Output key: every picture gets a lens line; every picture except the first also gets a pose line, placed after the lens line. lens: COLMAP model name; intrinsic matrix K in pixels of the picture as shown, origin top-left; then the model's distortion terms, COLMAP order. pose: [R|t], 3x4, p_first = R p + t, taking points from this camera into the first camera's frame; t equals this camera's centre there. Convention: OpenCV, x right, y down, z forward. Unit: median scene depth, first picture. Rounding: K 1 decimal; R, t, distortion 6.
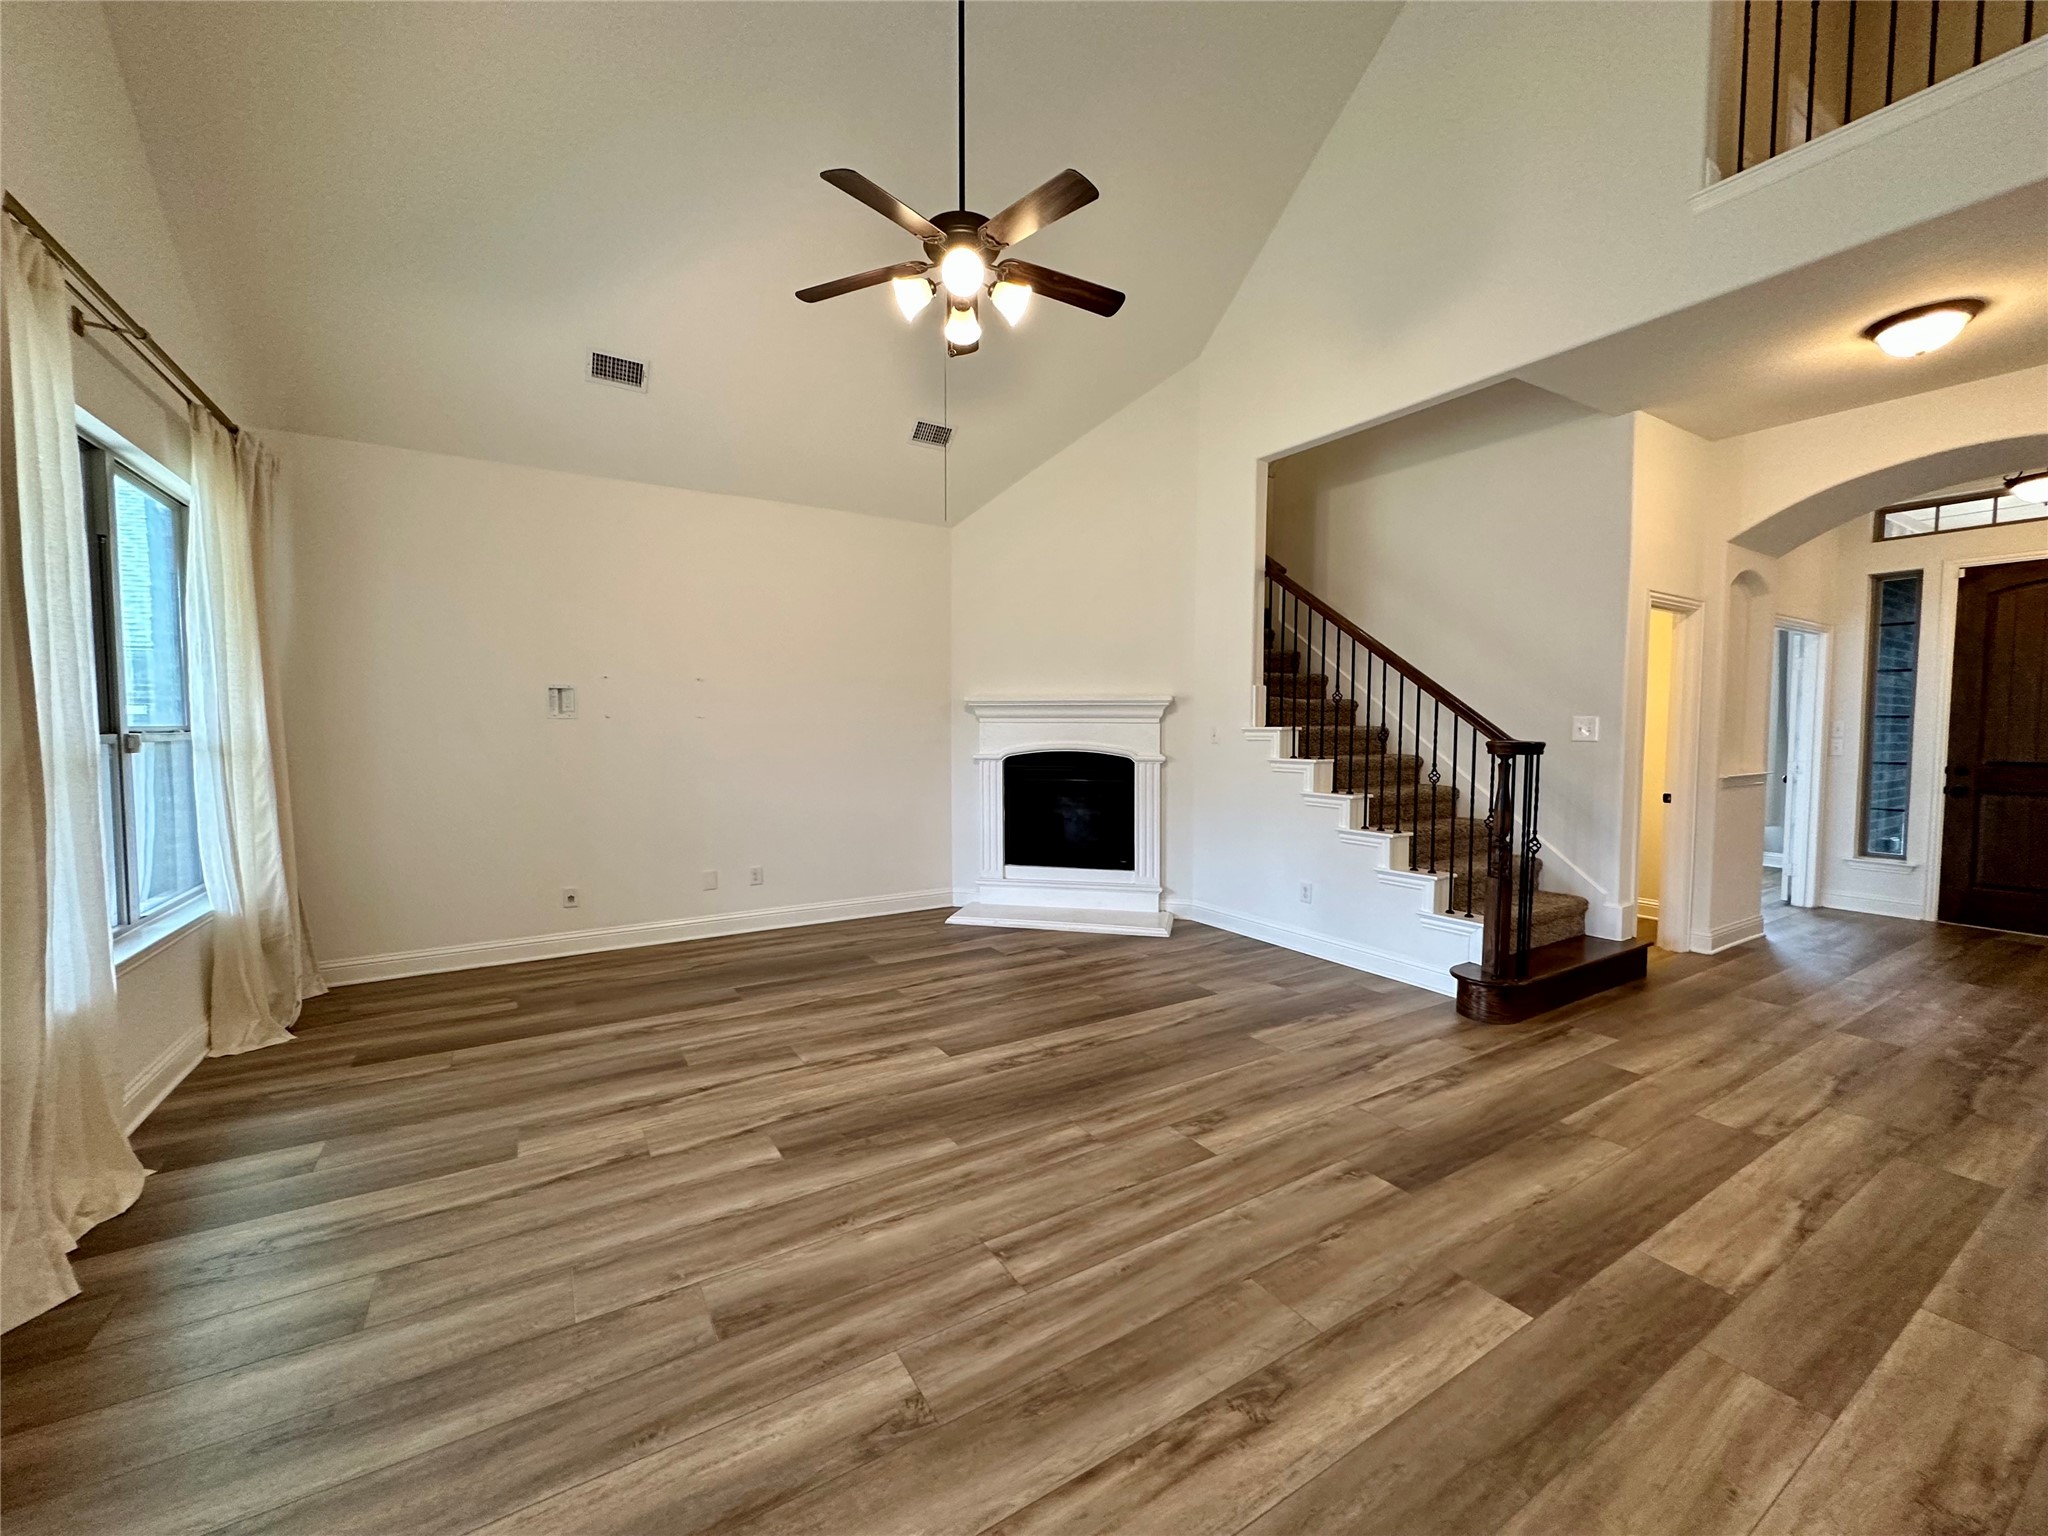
lens RADIAL K [[817.8, 0, 1024.0], [0, 817.8, 768.0], [0, 0, 1]] dist [-0.003813, 0.000552]
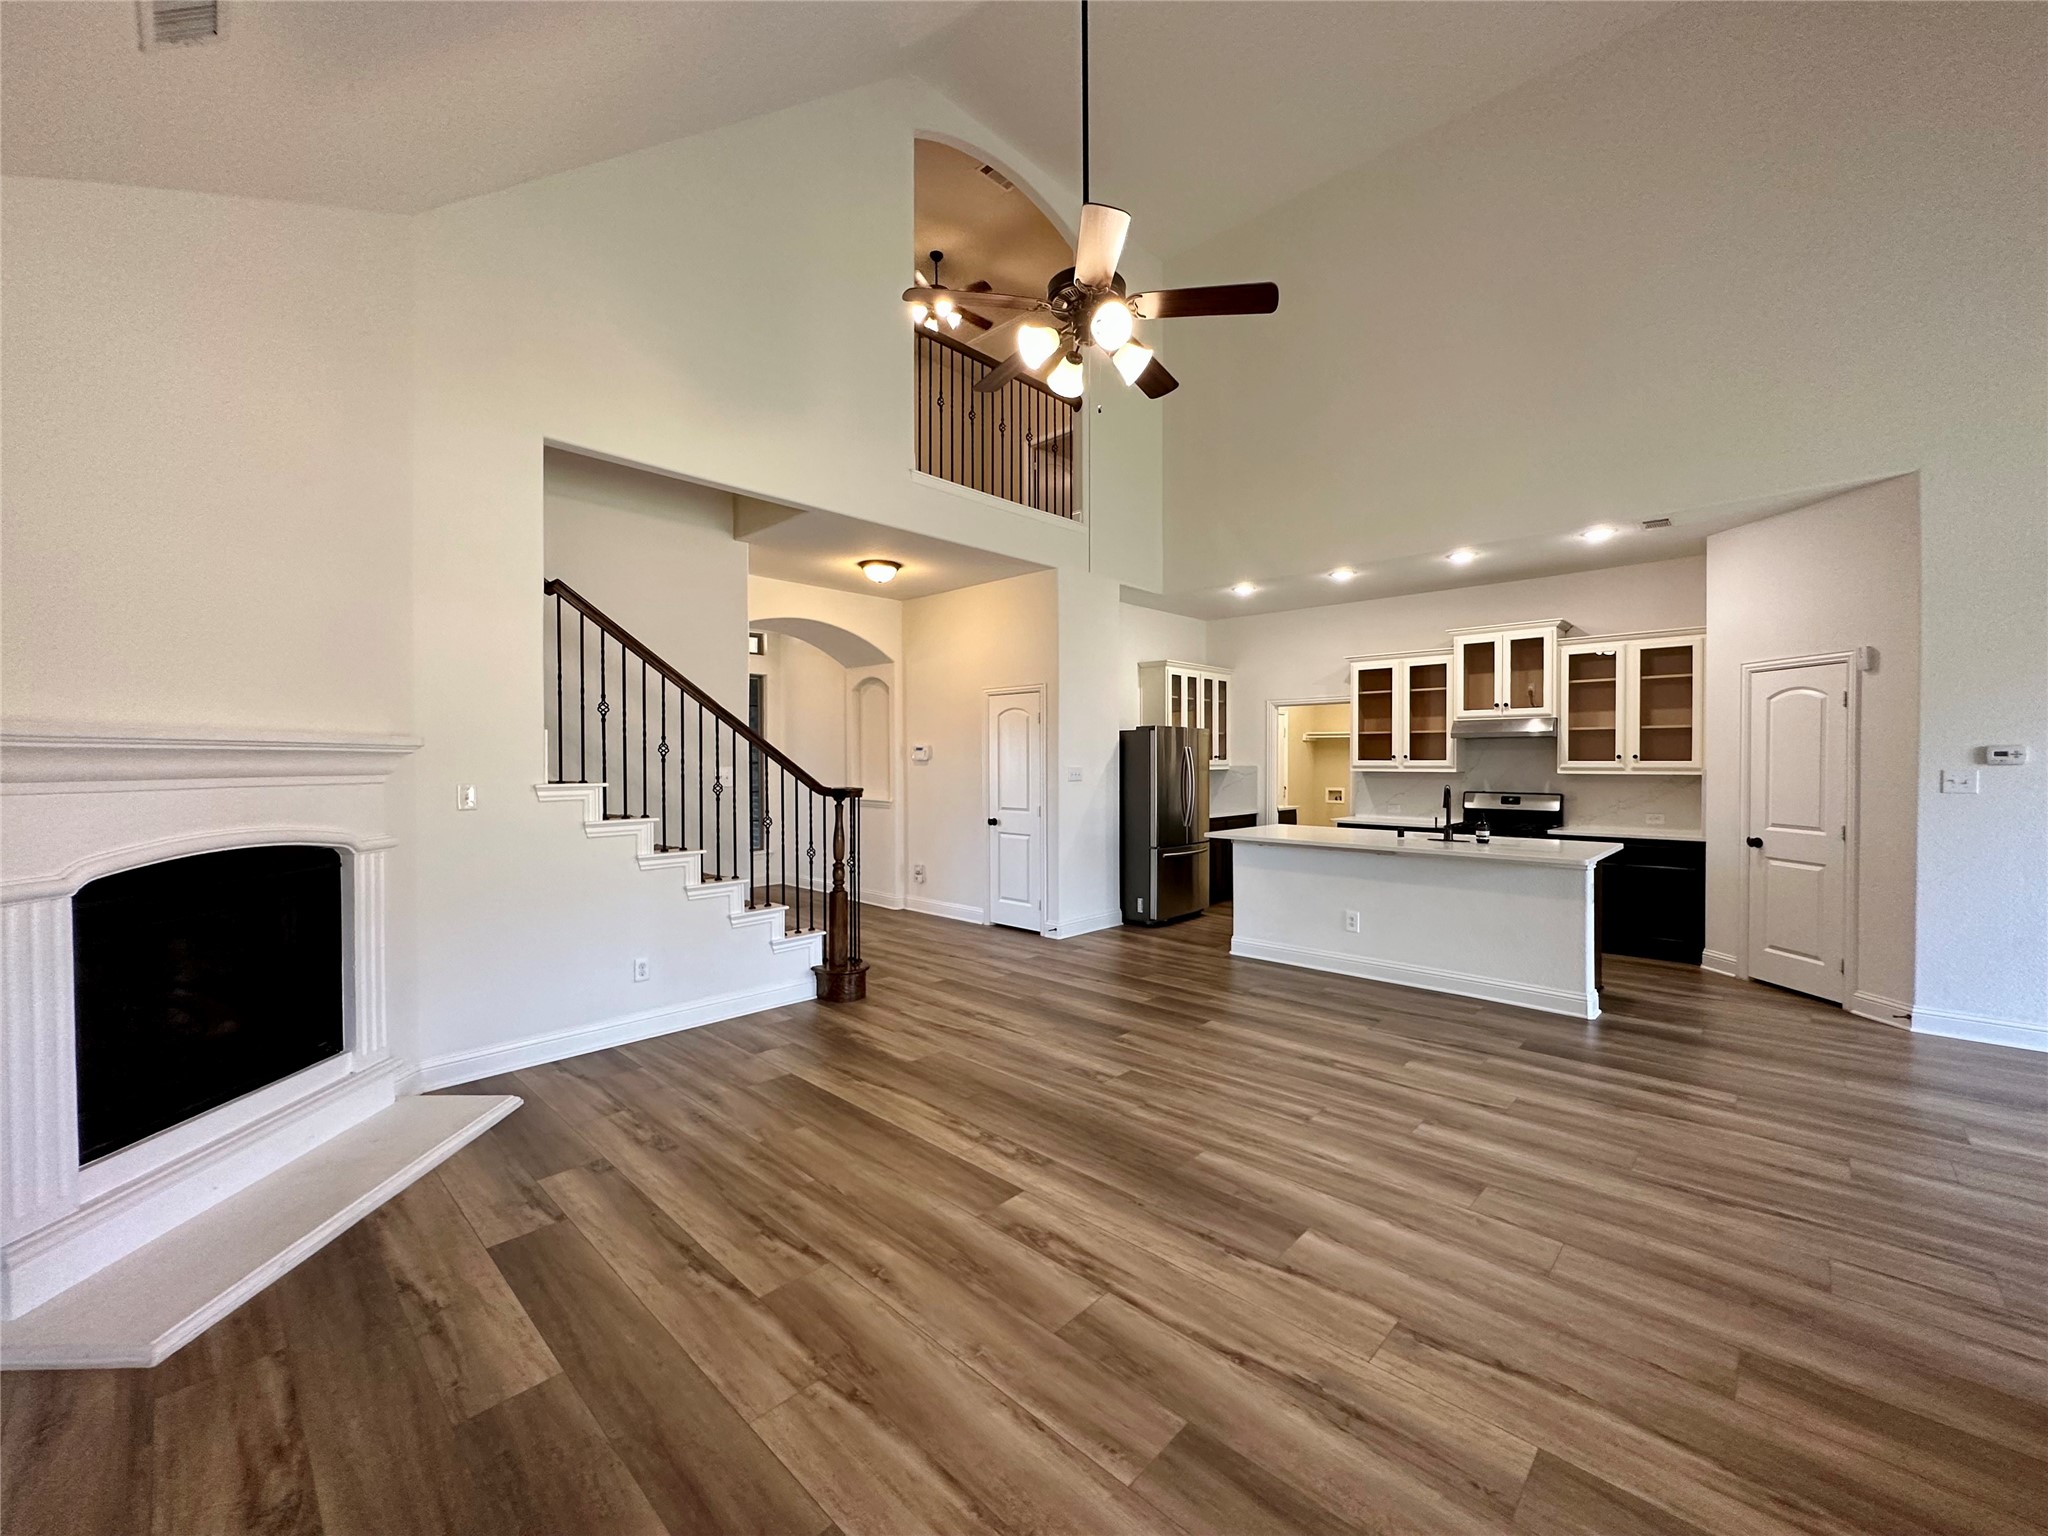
lens RADIAL K [[817.2, 0, 1025.7], [0, 817.2, 768.5], [0, 0, 1]] dist [-0.002855, 0.000770]
pose [[-0.258190, -0.011910, 0.966021, -0.898650], [0.053554, 0.998210, 0.026620, -0.096832], [-0.964609, 0.058608, -0.257091, 1.205739]]
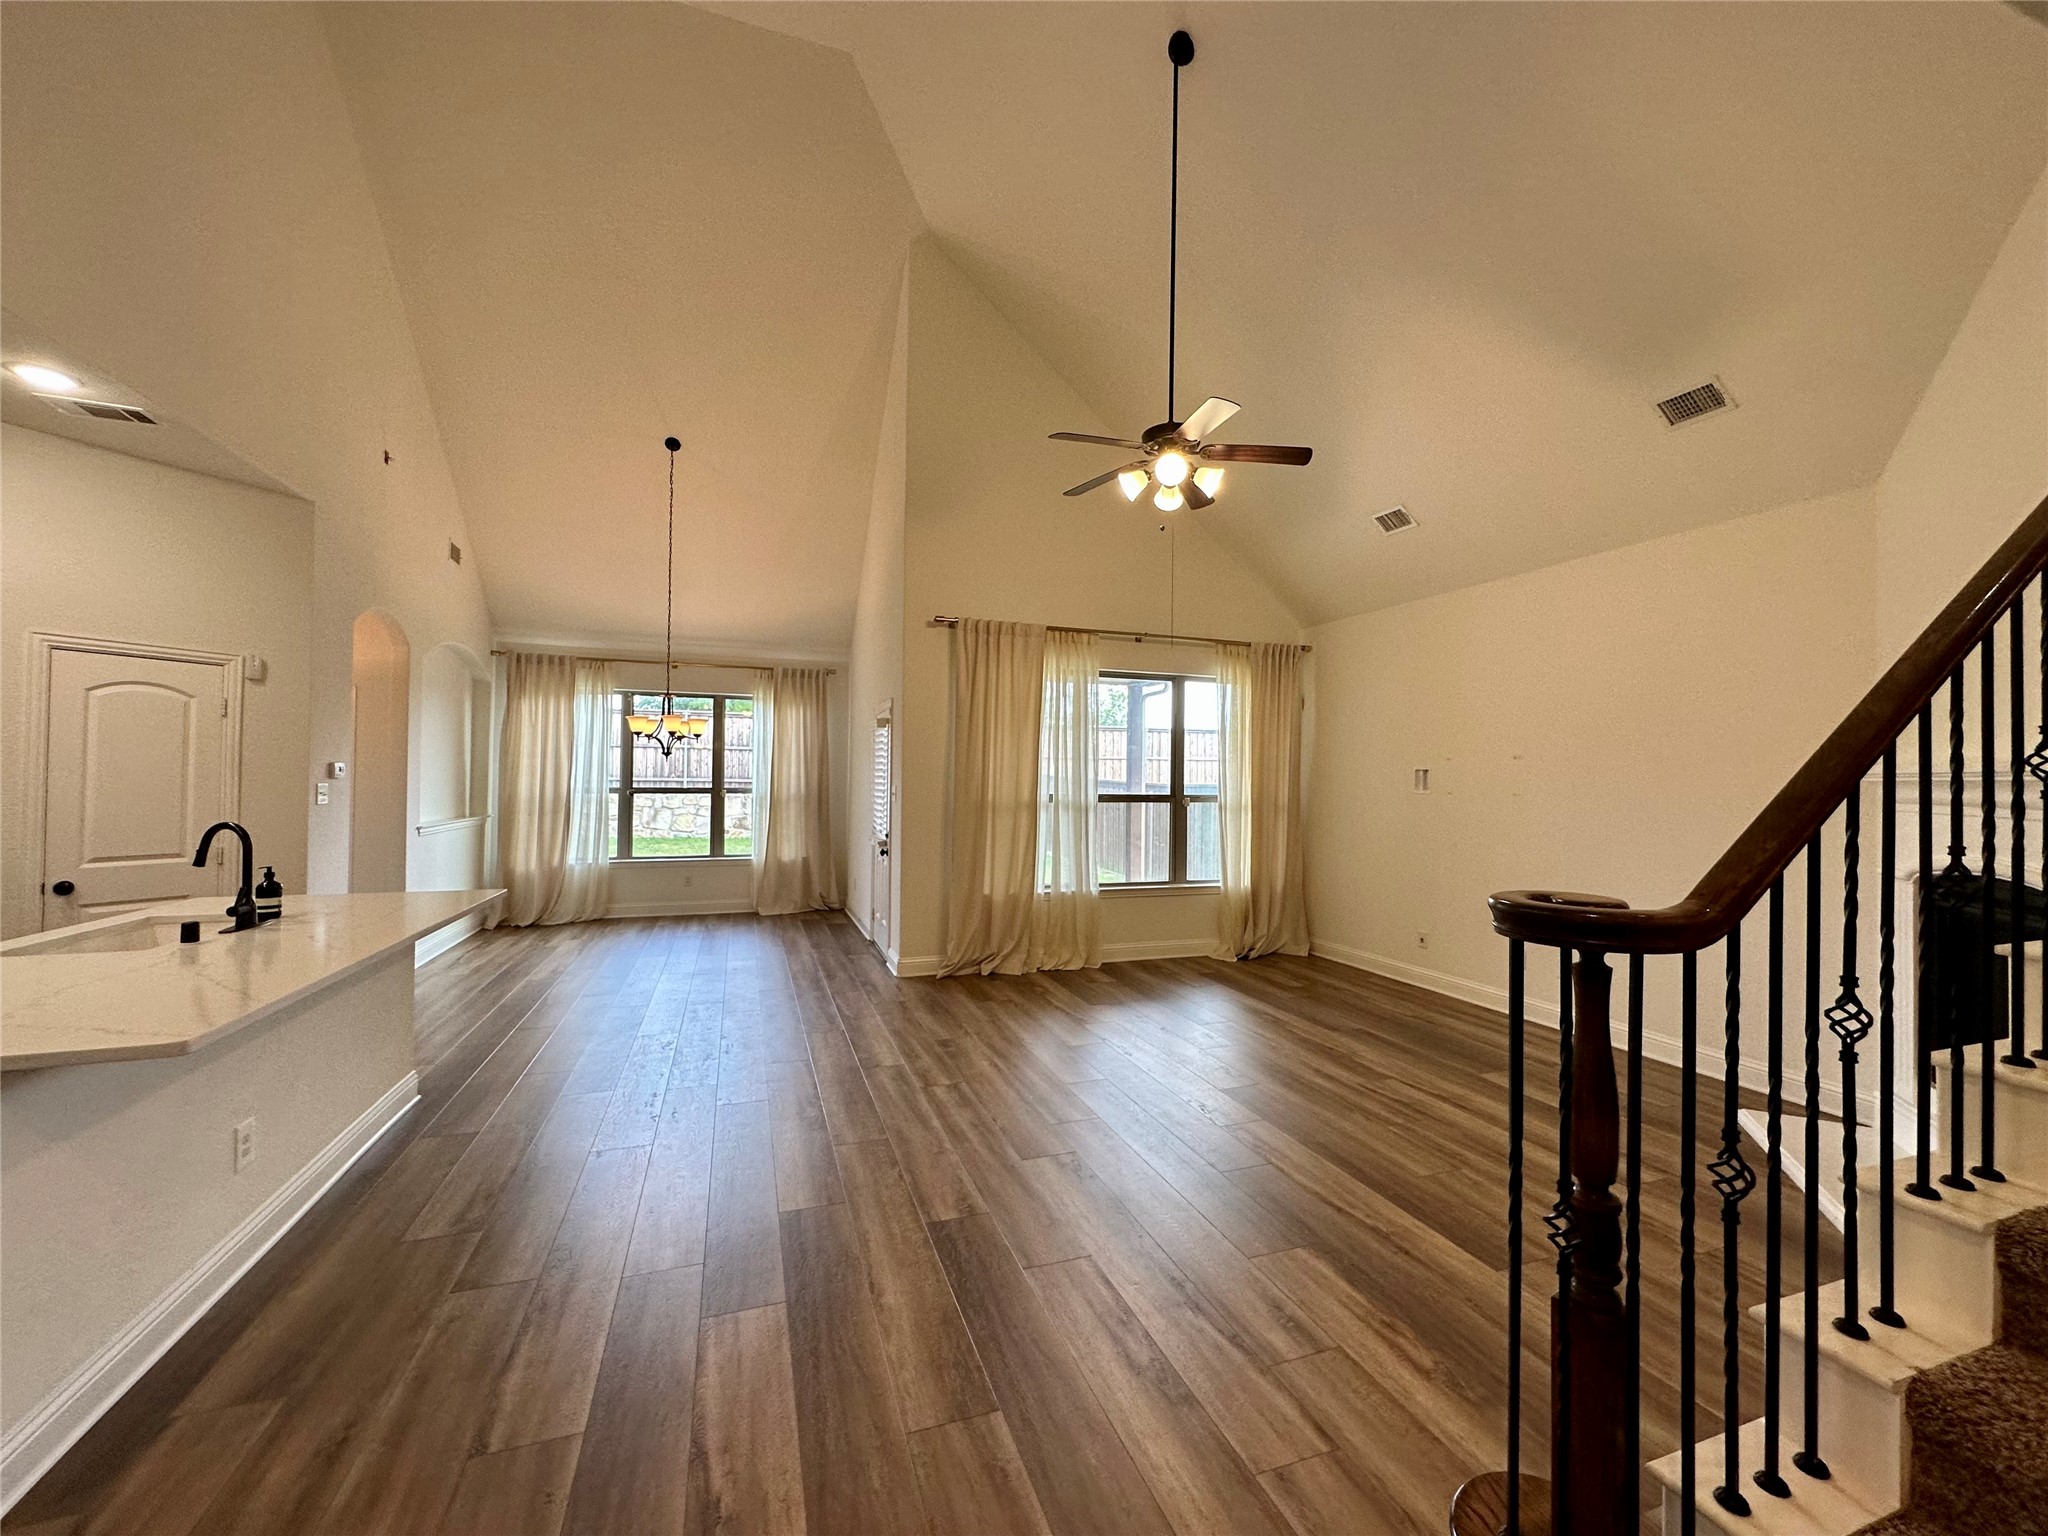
lens RADIAL K [[817.2, 0, 1025.7], [0, 817.2, 768.5], [0, 0, 1]] dist [-0.002855, 0.000770]
pose [[-0.210467, -0.015529, -0.977478, 1.125765], [-0.063656, 0.997970, -0.002149, -0.083474], [0.975526, 0.061770, -0.211028, 0.963254]]
